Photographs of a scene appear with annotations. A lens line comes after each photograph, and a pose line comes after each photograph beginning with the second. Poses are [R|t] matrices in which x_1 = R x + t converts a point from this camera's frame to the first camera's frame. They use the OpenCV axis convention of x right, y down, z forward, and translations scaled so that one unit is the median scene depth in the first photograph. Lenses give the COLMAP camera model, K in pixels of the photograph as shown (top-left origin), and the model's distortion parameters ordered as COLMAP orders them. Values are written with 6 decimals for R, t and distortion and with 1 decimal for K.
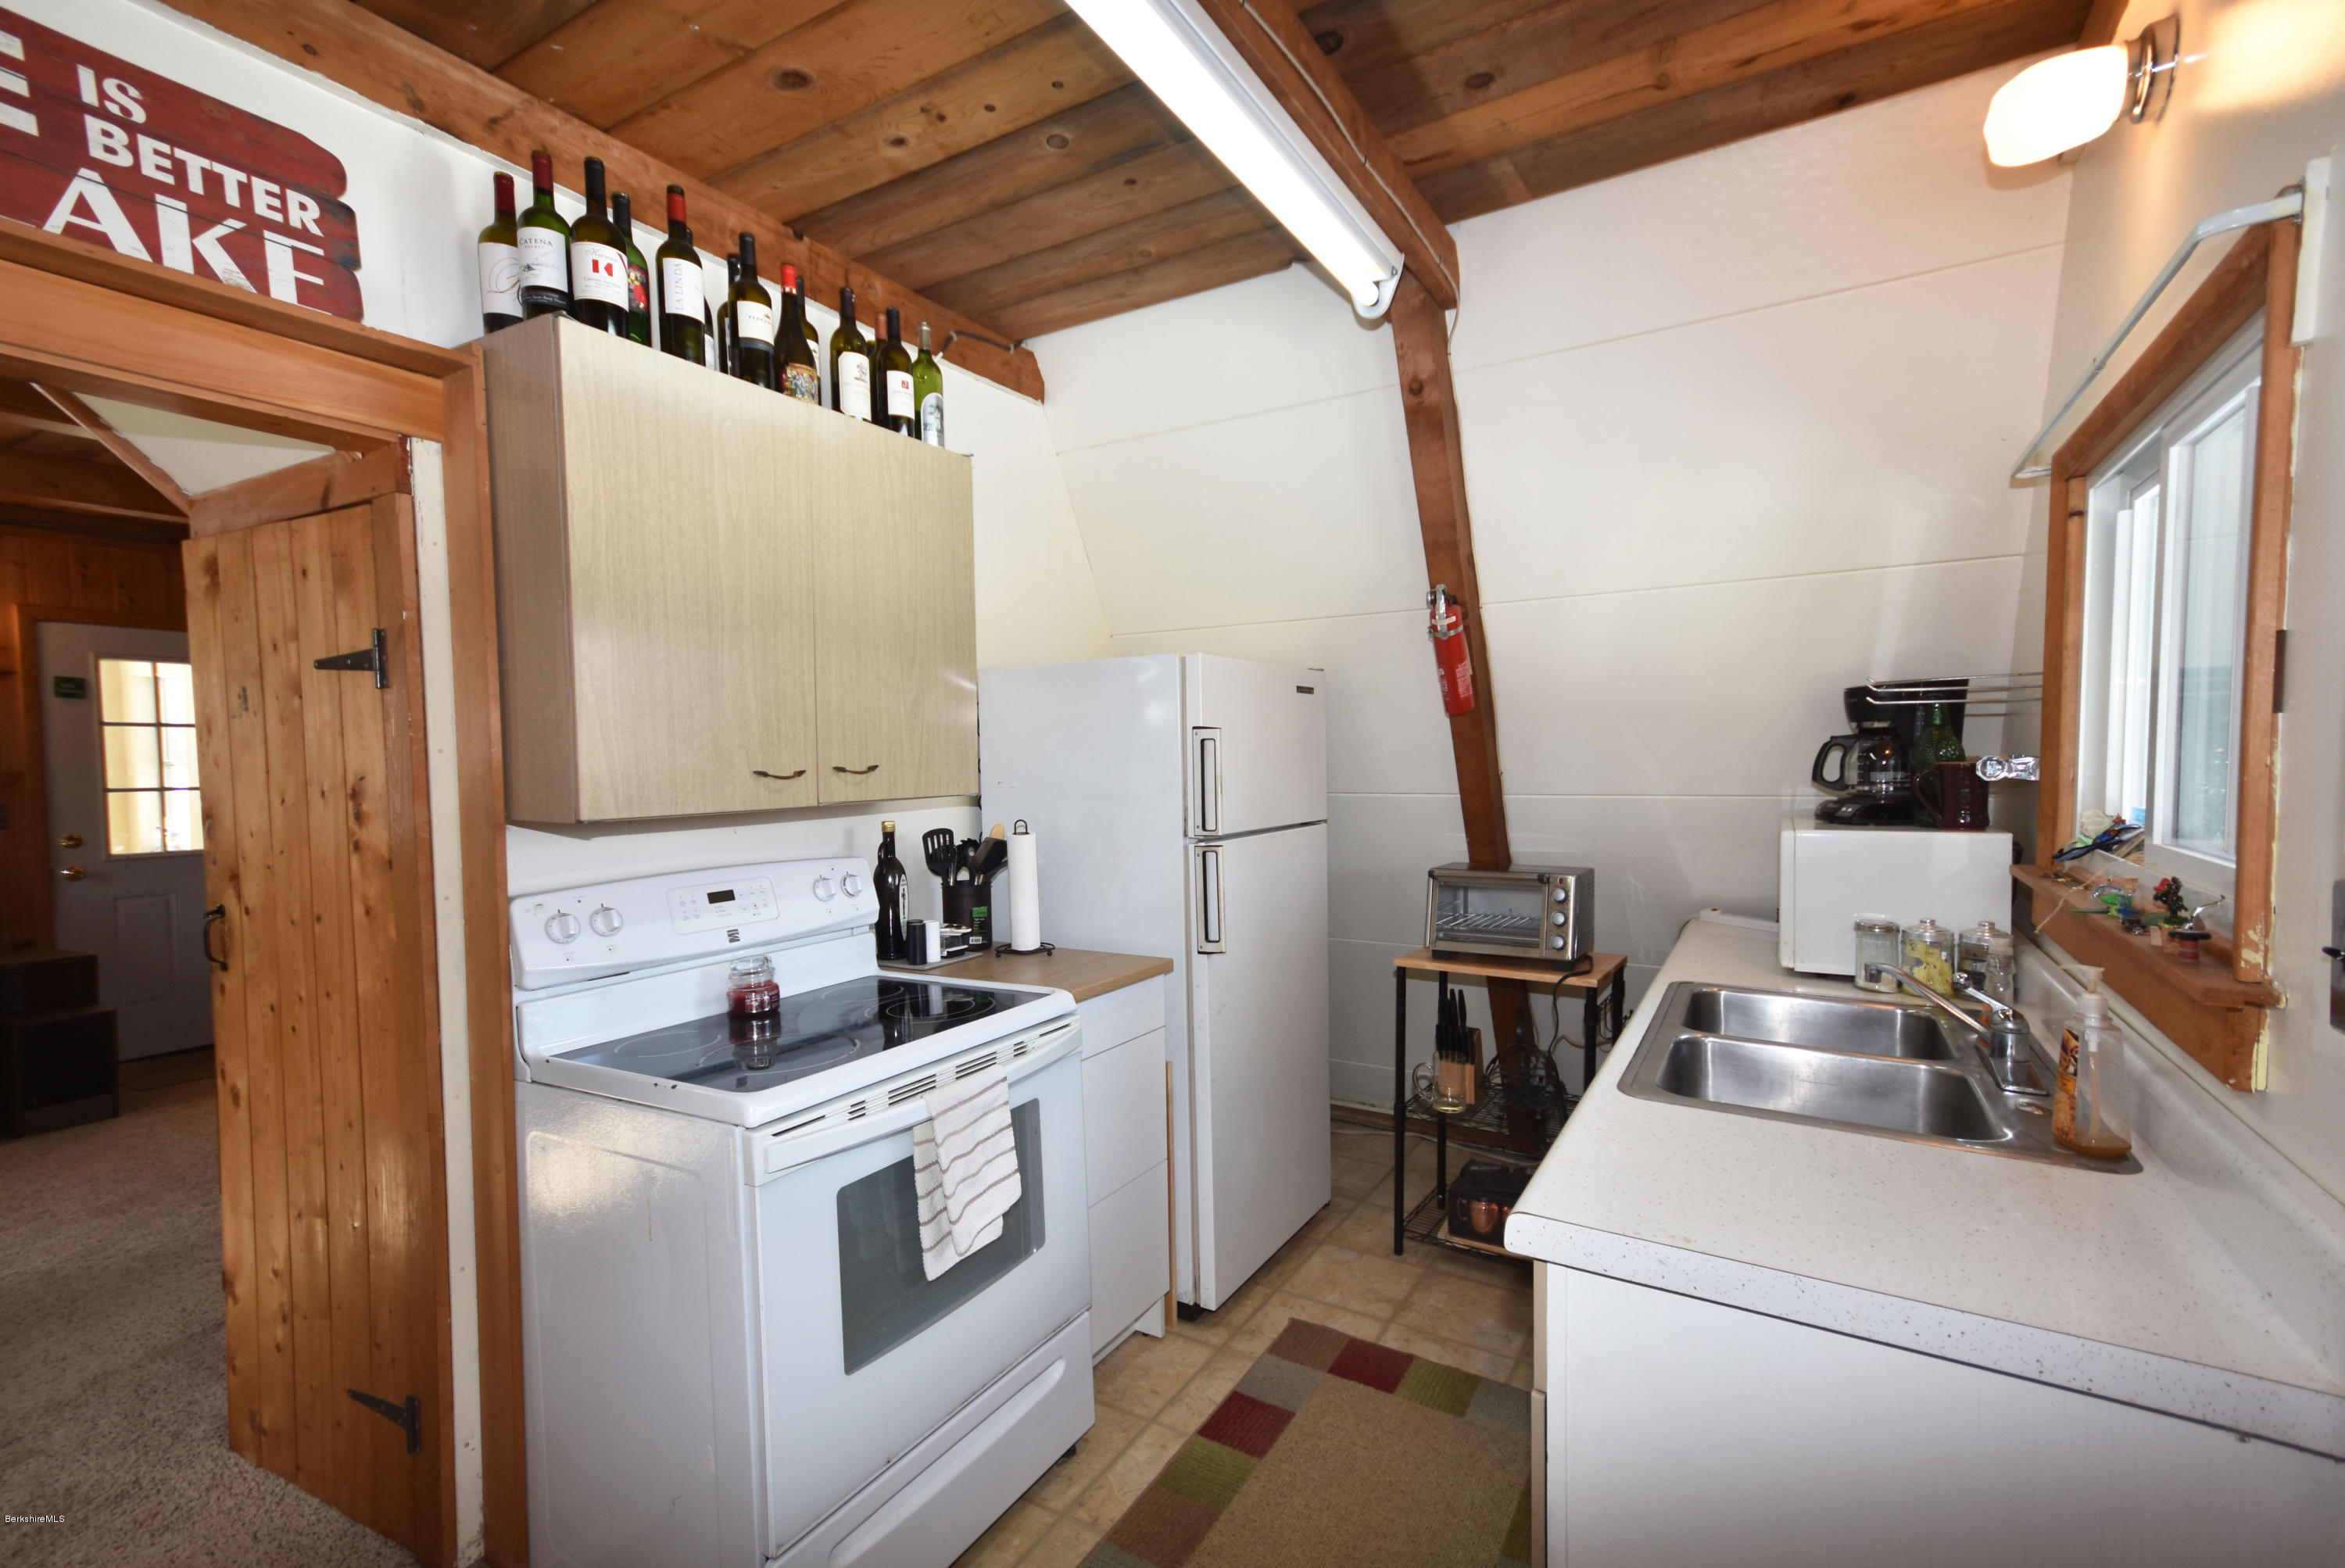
lens RADIAL K [[1035.2, 0, 1177.0], [0, 1035.2, 801.3], [0, 0, 1]] dist [0.023925, 0.000248]
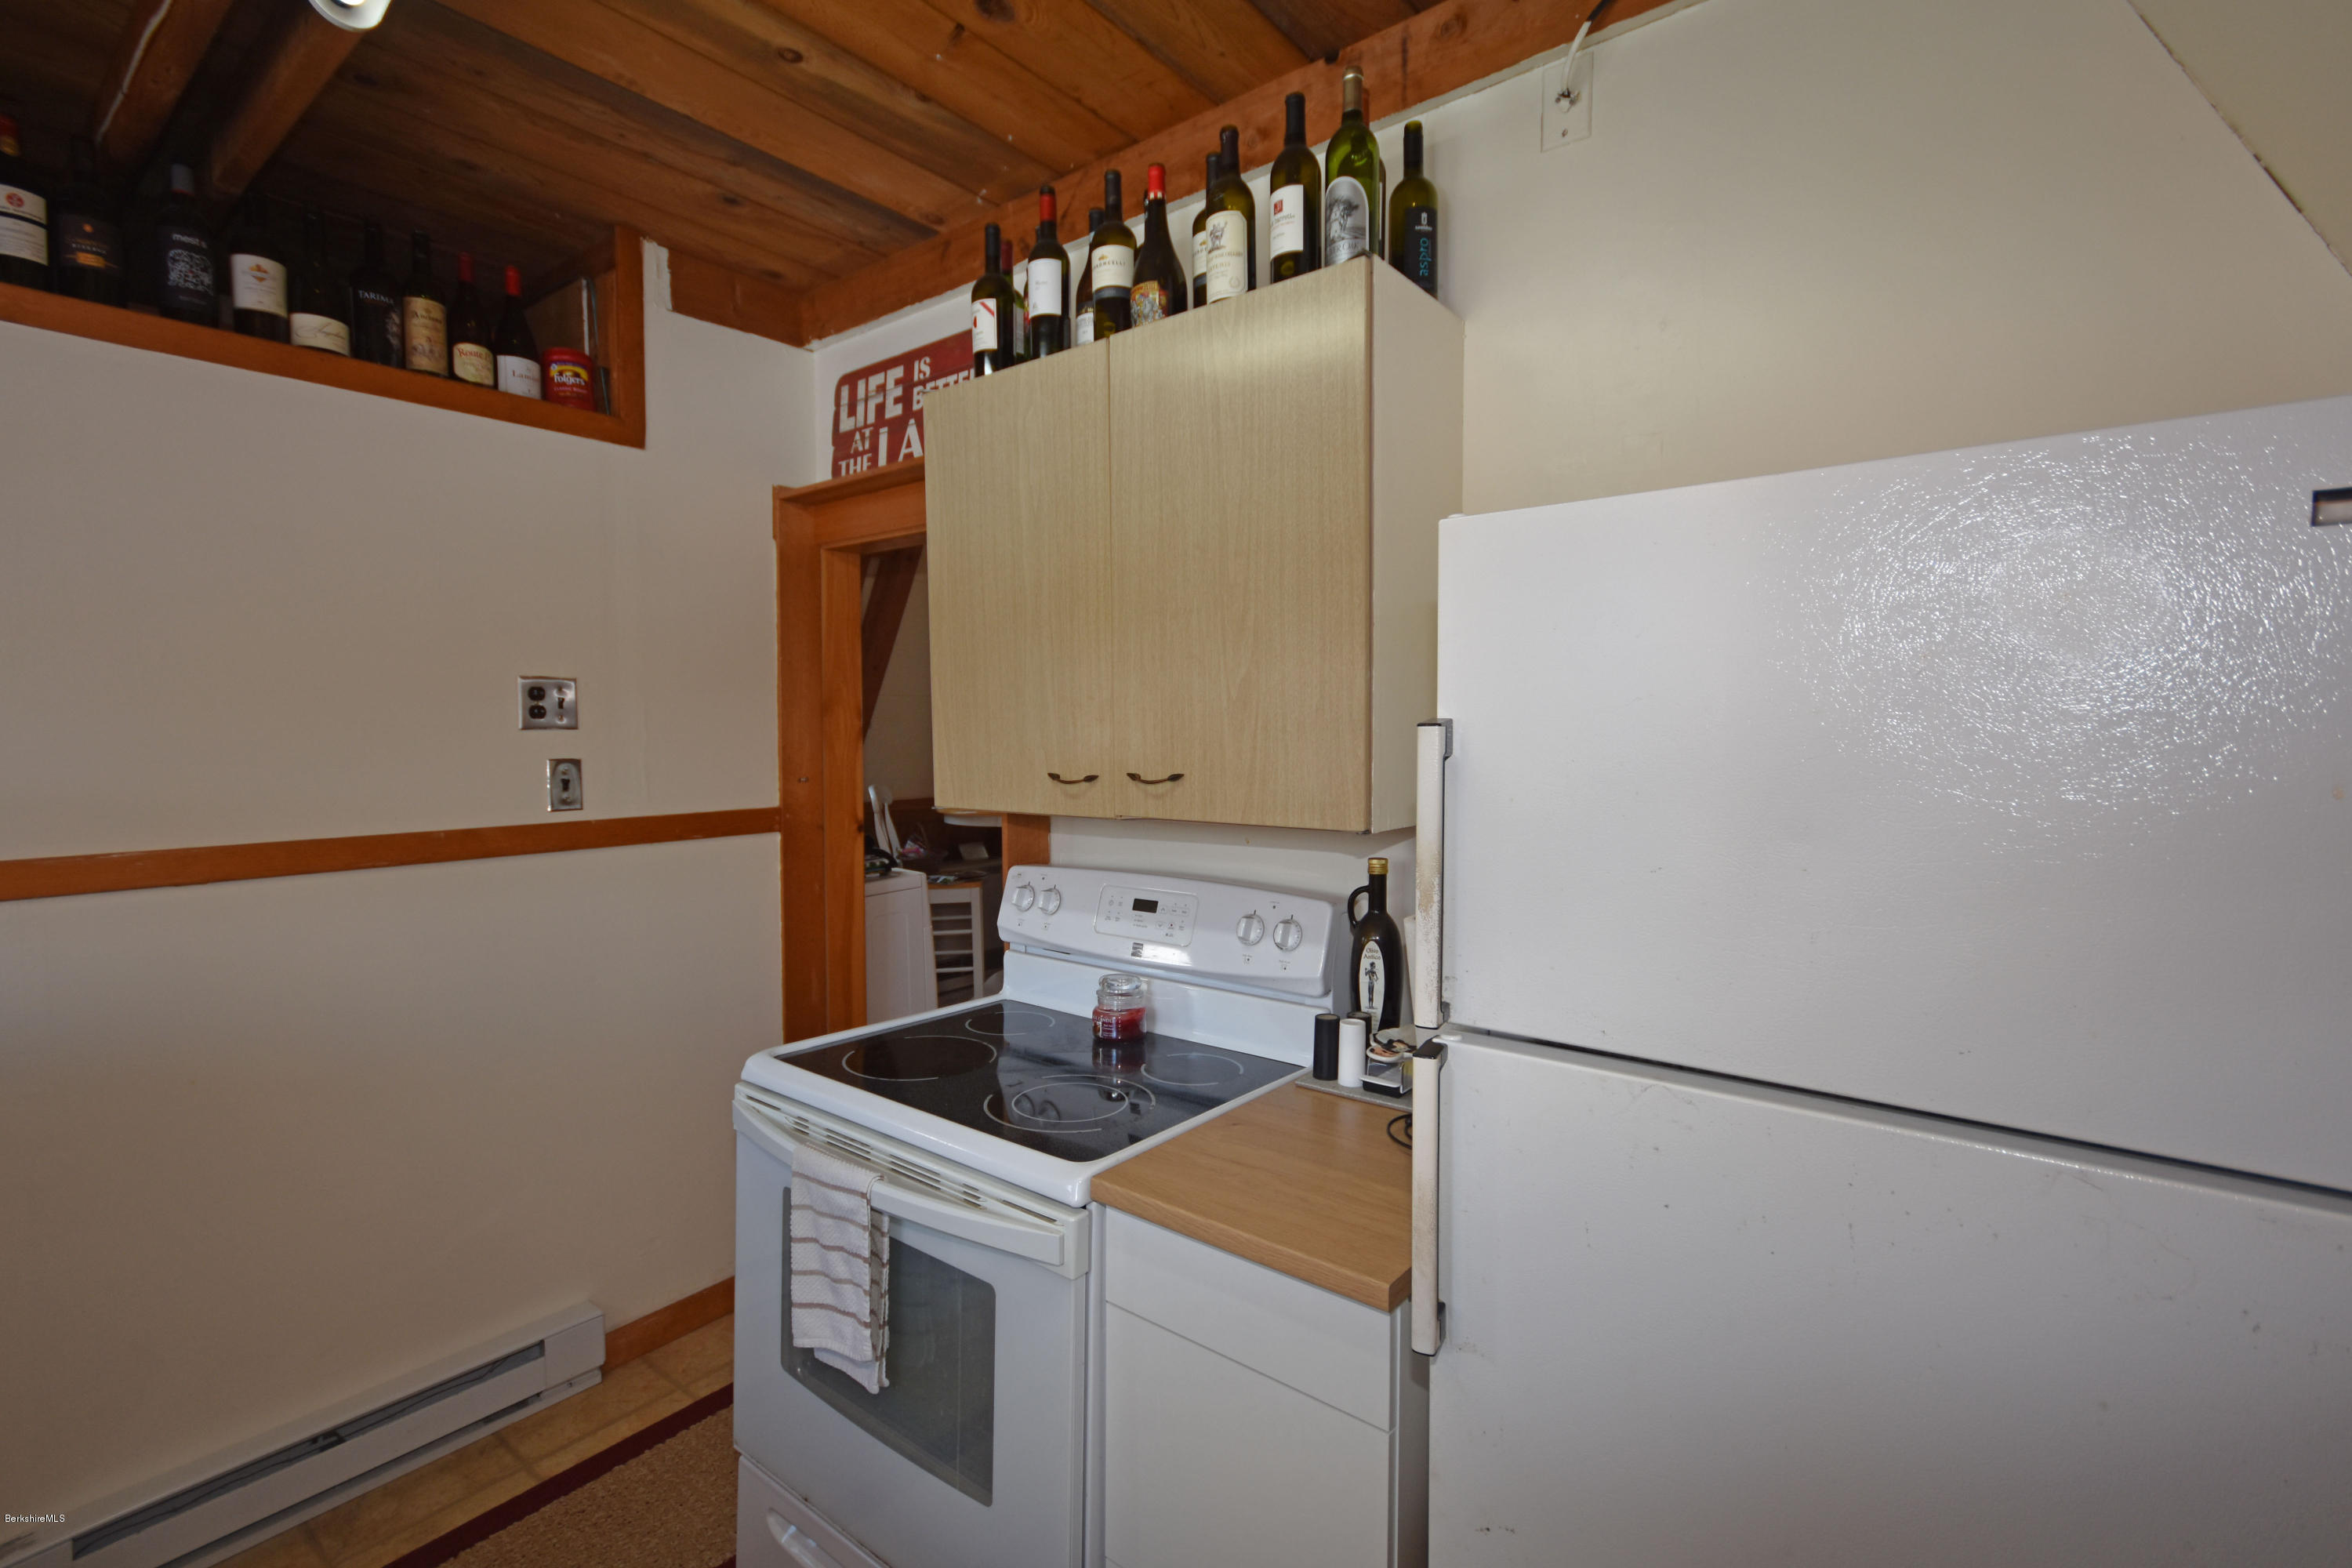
lens RADIAL K [[1033.6, 0, 1178.1], [0, 1033.6, 774.5], [0, 0, 1]] dist [-0.001021, -0.000066]
pose [[-0.105532, 0.058329, -0.992704, 0.496577], [-0.047123, 0.996863, 0.063583, -0.090374], [0.993299, 0.053489, -0.102452, 1.184344]]
